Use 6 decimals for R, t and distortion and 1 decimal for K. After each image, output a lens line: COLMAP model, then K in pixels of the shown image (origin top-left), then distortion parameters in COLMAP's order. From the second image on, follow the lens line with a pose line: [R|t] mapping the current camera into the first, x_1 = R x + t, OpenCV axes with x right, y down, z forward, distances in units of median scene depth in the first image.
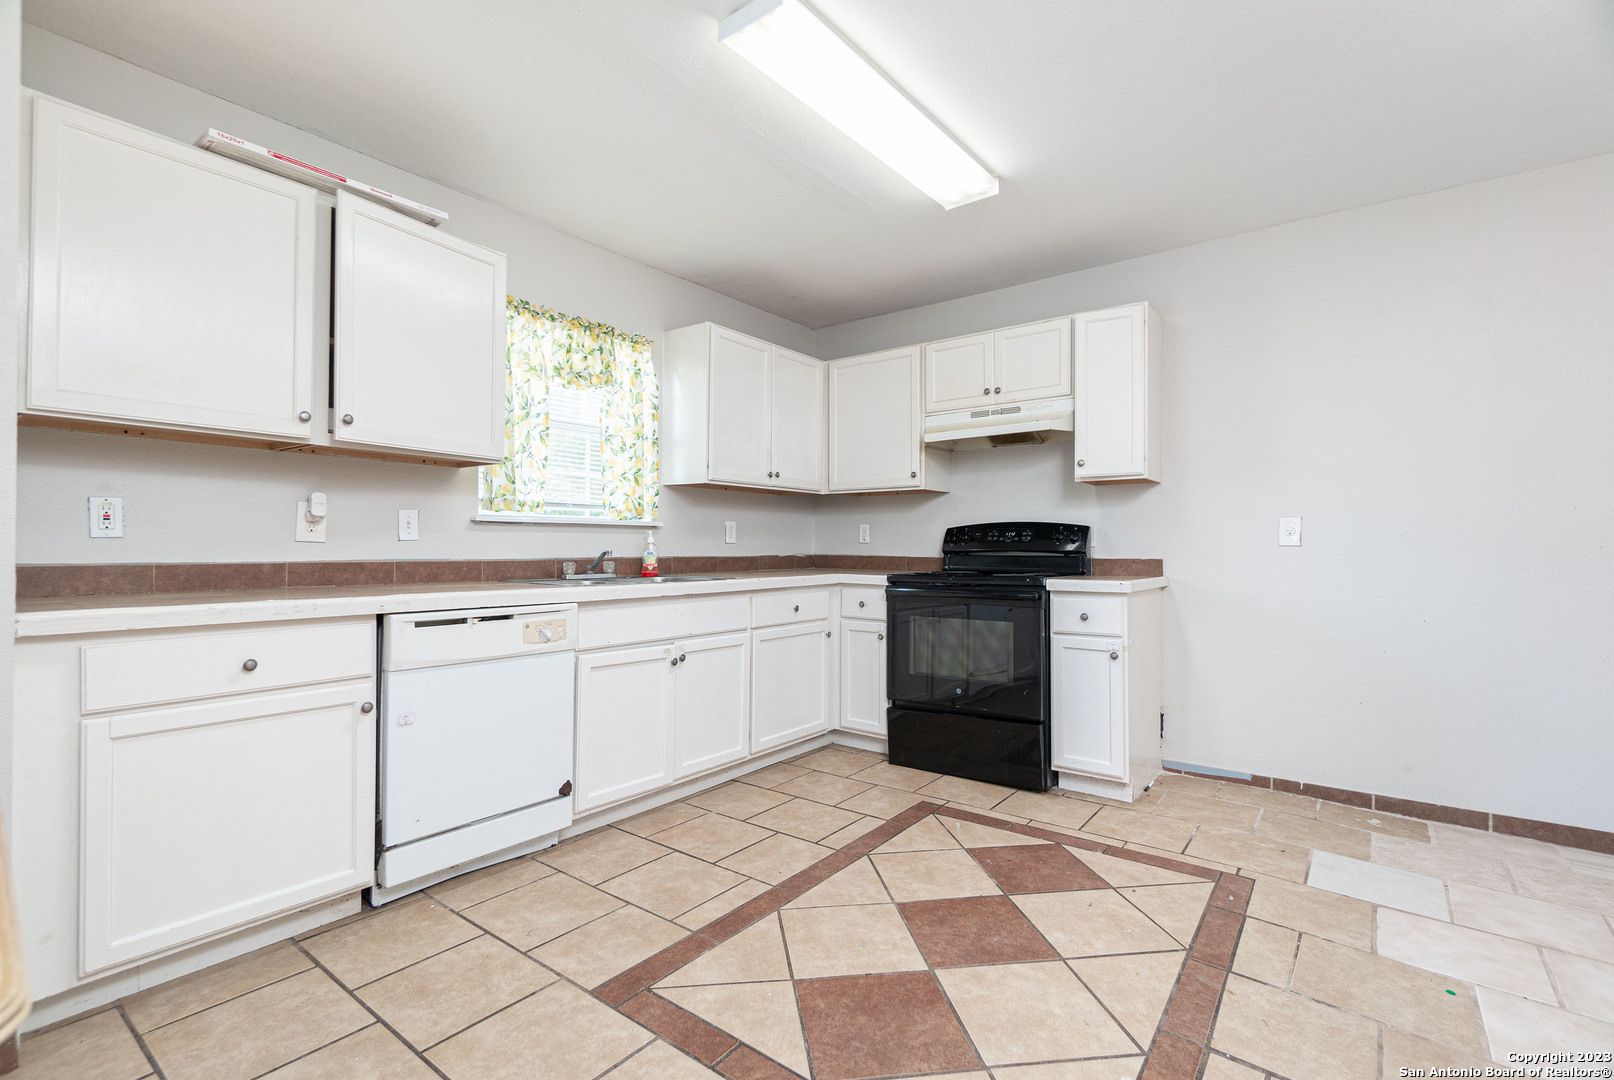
lens RADIAL K [[743.8, 0, 773.4], [0, 743.8, 543.4], [0, 0, 1]] dist [0.002777, -0.000453]
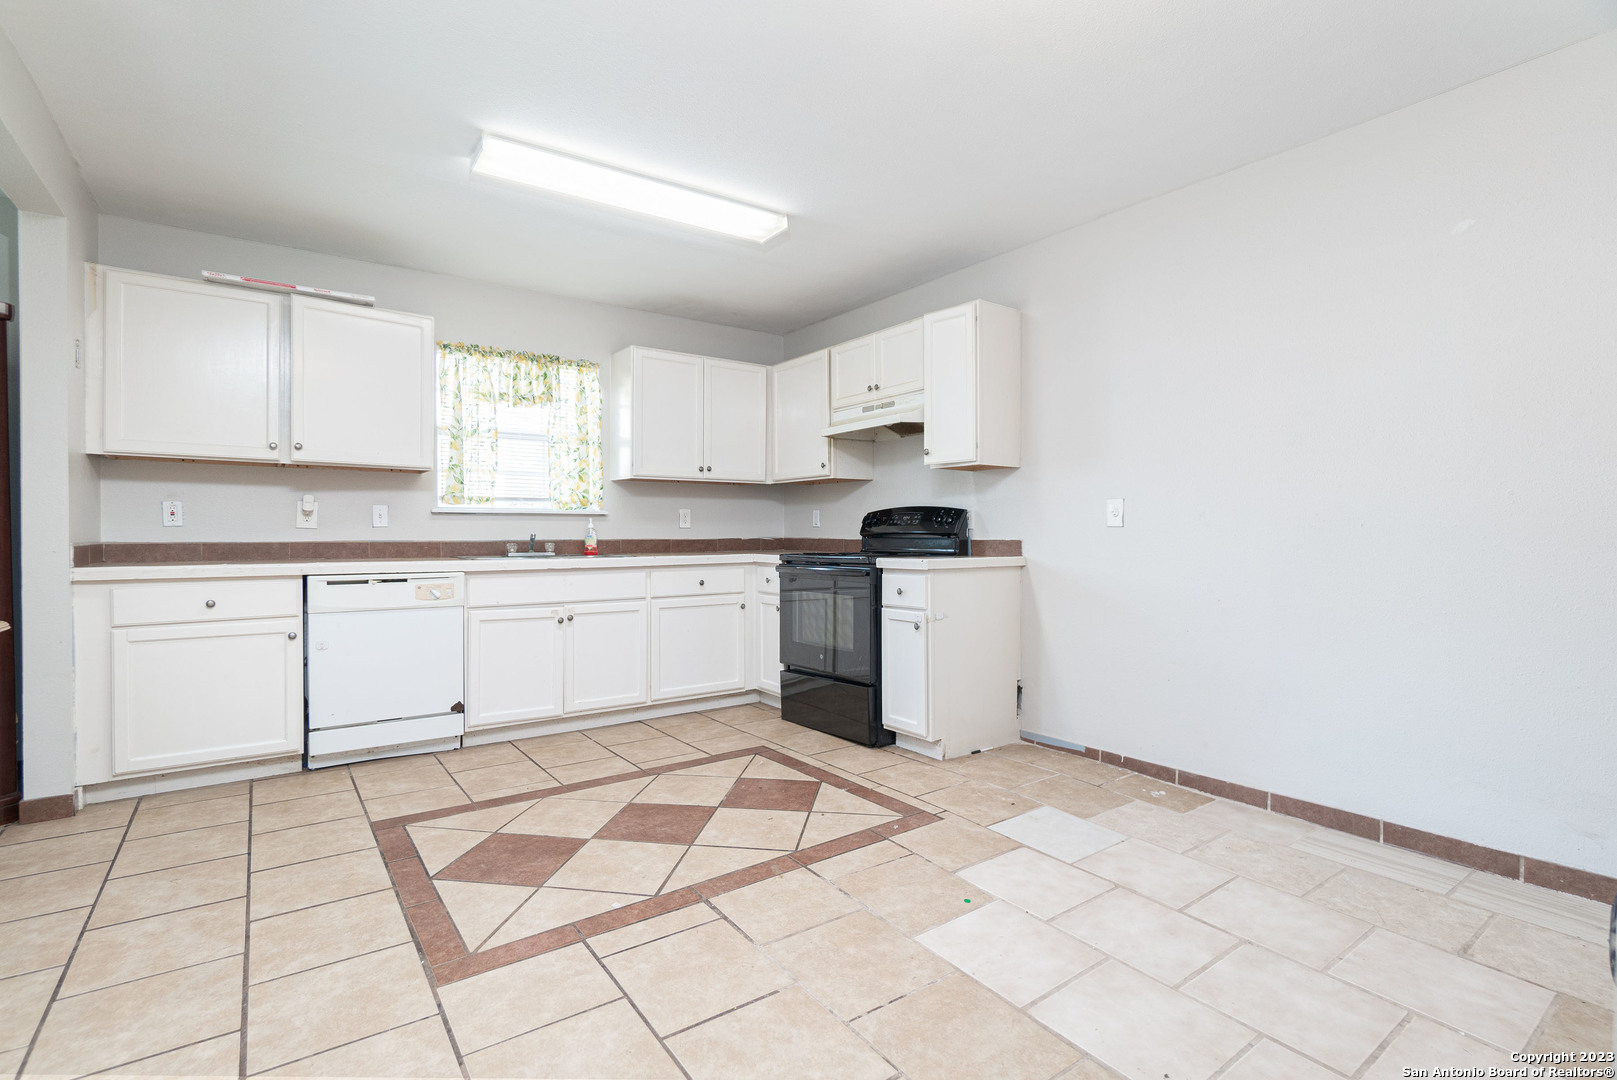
lens RADIAL K [[745.0, 0, 766.5], [0, 745.0, 538.4], [0, 0, 1]] dist [-0.010783, 0.000883]
pose [[0.960347, -0.002803, -0.278793, 0.512530], [0.005924, 0.999929, 0.010353, 0.006178], [0.278744, -0.011594, 0.960296, -0.119271]]
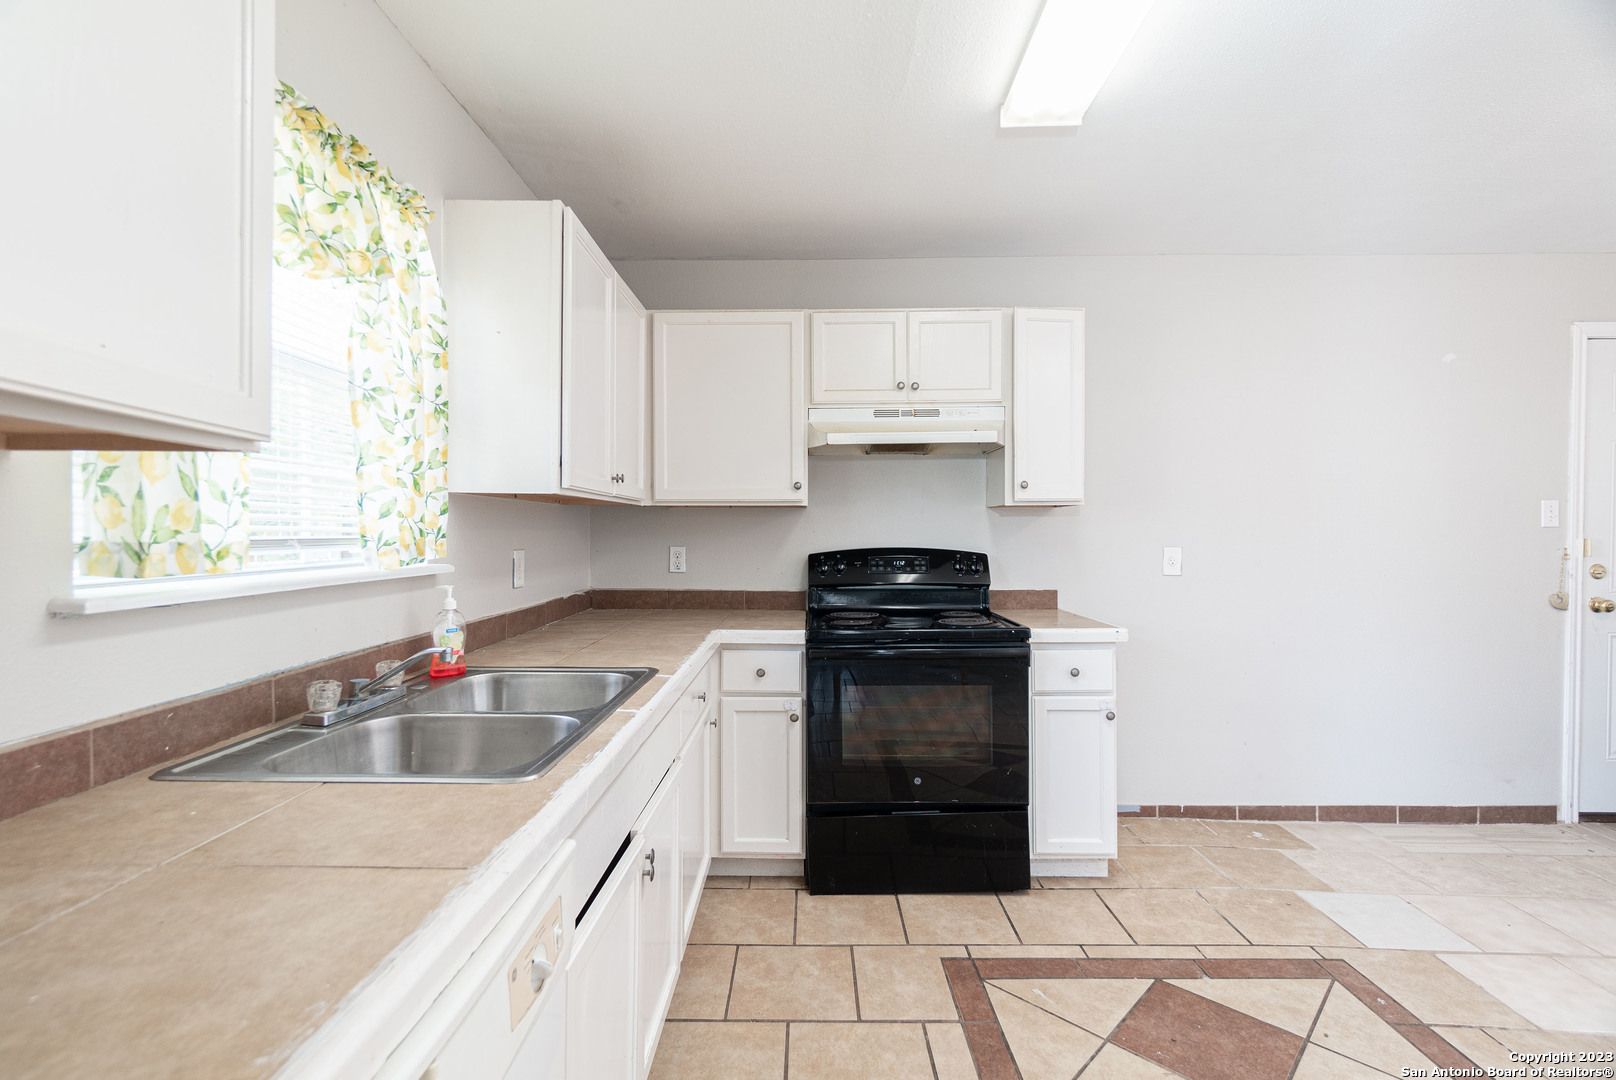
lens RADIAL K [[749.7, 0, 813.3], [0, 749.7, 538.4], [0, 0, 1]] dist [0.001992, 0.000026]
pose [[0.784885, -0.010553, 0.619552, -0.320085], [0.002634, 0.999903, 0.013695, -0.061687], [-0.619636, -0.009118, 0.784836, 0.496039]]
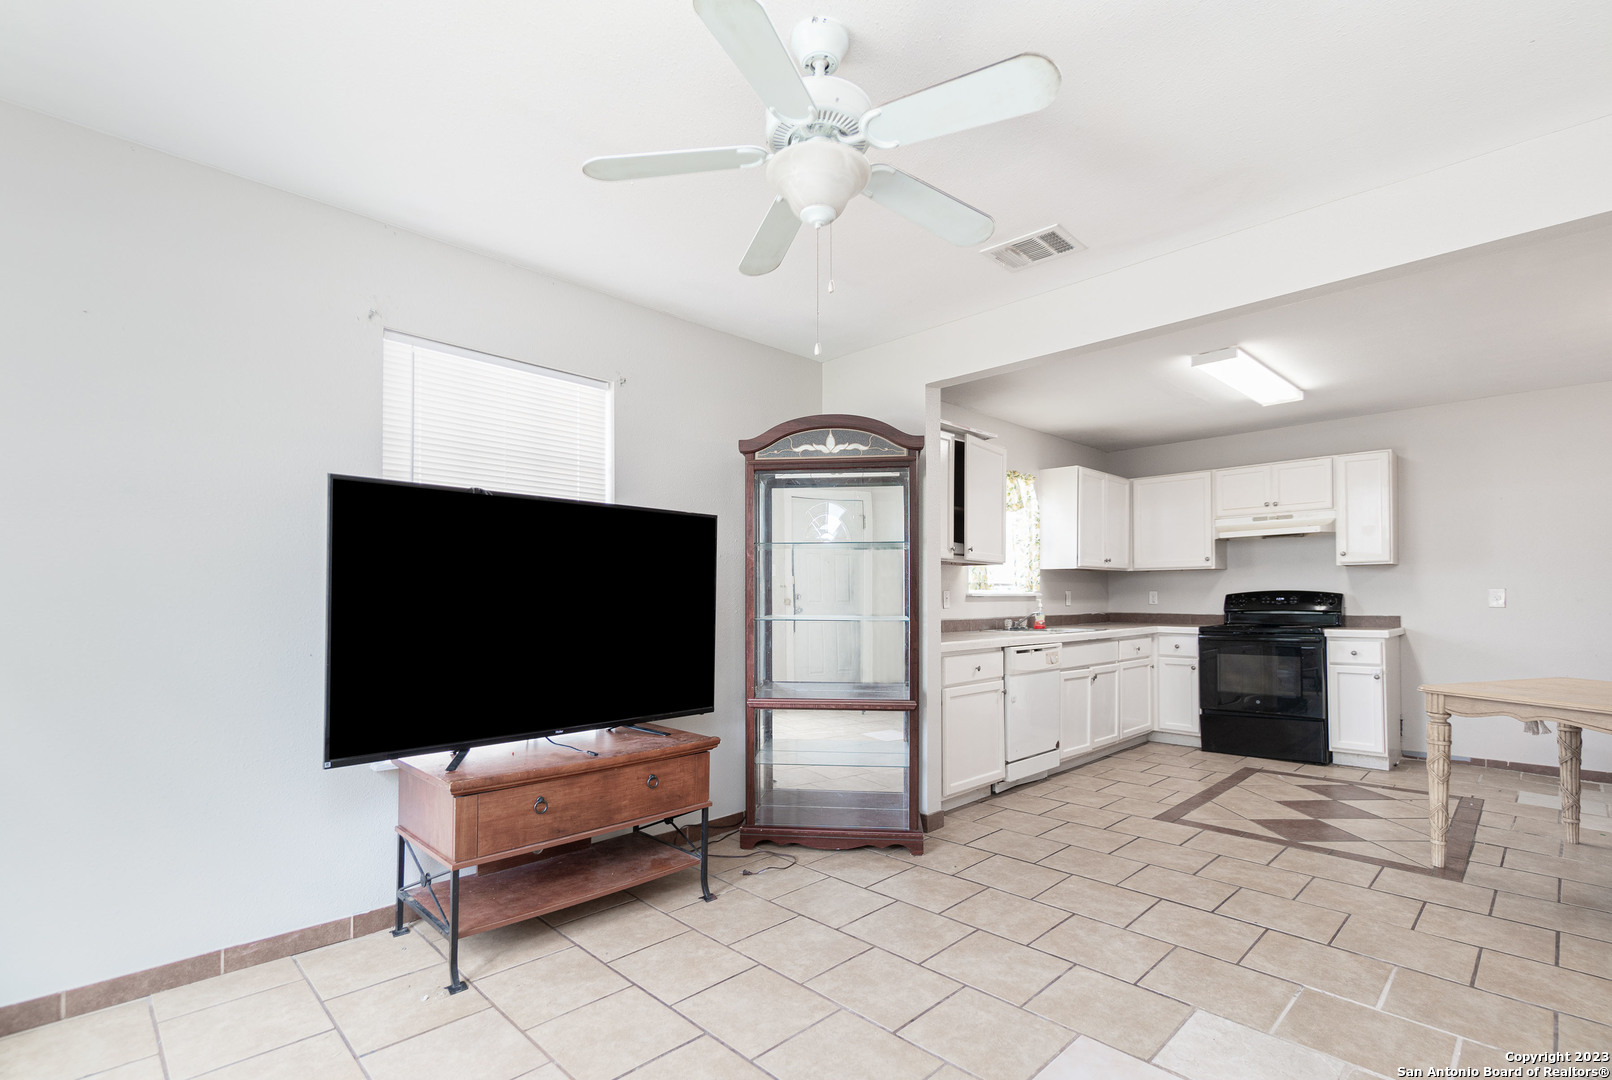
lens RADIAL K [[740.7, 0, 786.0], [0, 740.7, 591.9], [0, 0, 1]] dist [0.000781, -0.000204]
pose [[0.991072, -0.009052, -0.133023, -0.545697], [0.008237, 0.999944, -0.006669, -0.029986], [0.133076, 0.005514, 0.991091, -0.696642]]
